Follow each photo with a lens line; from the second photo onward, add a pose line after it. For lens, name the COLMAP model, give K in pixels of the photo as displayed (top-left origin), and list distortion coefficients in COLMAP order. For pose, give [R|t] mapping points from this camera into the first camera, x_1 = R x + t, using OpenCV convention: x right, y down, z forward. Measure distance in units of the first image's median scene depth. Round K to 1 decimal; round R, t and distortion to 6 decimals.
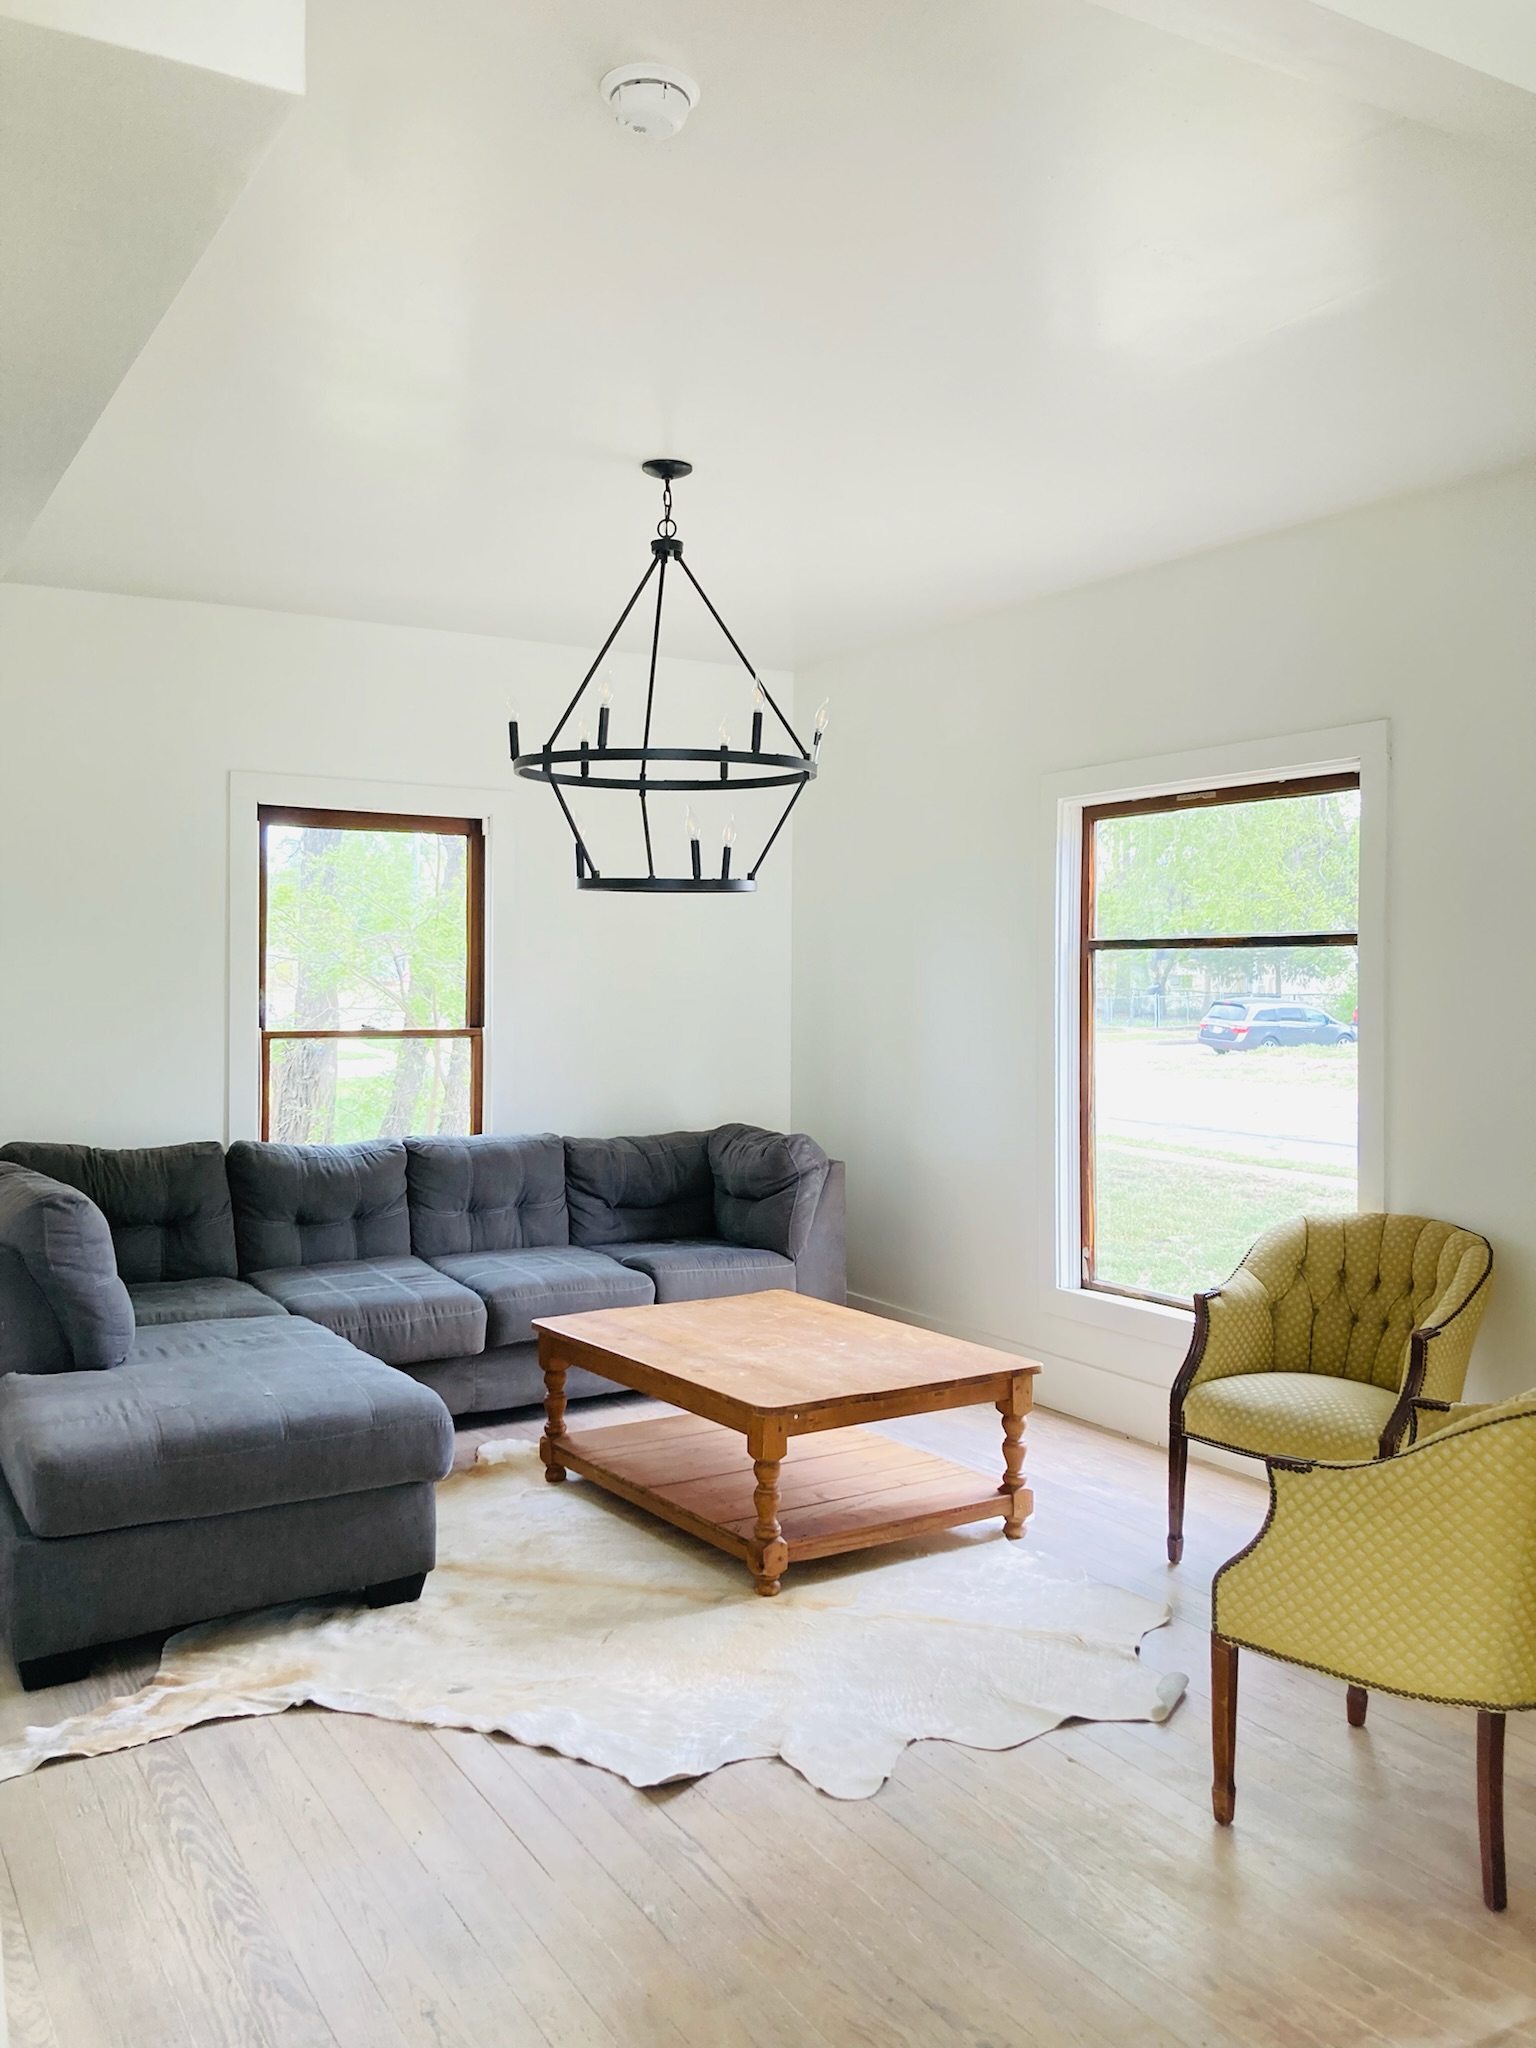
lens RADIAL K [[1671.8, 0, 766.0], [0, 1671.8, 979.6], [0, 0, 1]] dist [0.035935, 0.008974]
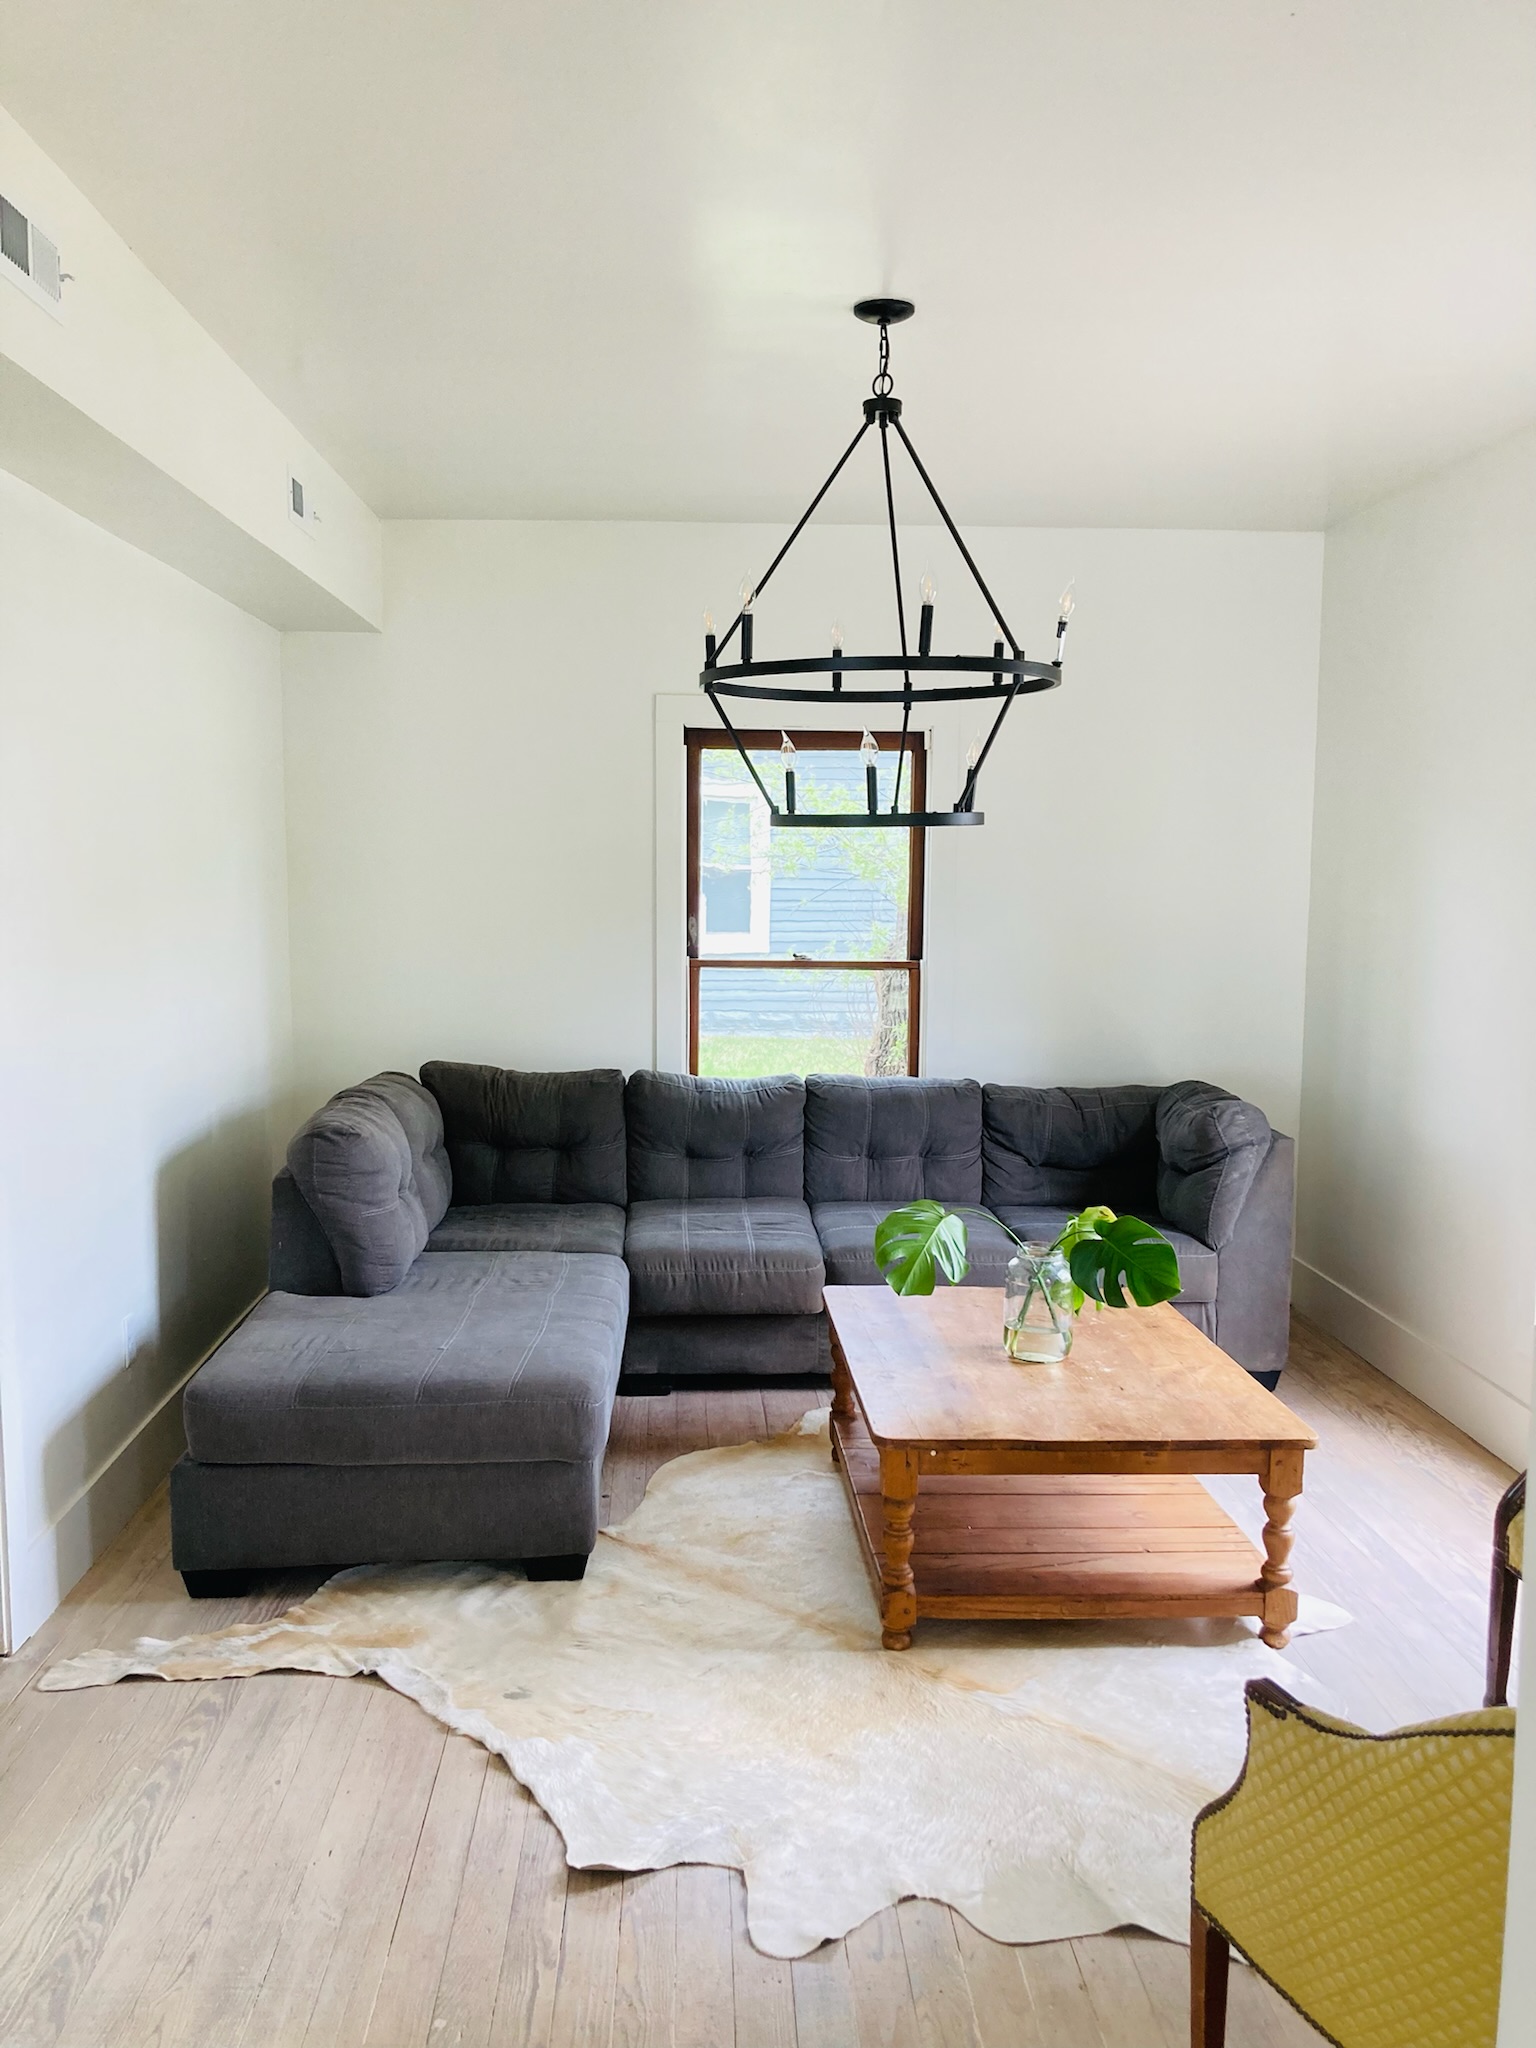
lens RADIAL K [[1677.7, 0, 776.3], [0, 1677.7, 1021.0], [0, 0, 1]] dist [0.004093, -0.011765]
pose [[0.896495, 0.050465, -0.440171, 0.271312], [-0.014369, 0.996281, 0.084958, -0.025069], [0.442822, -0.069840, 0.893886, 0.209726]]
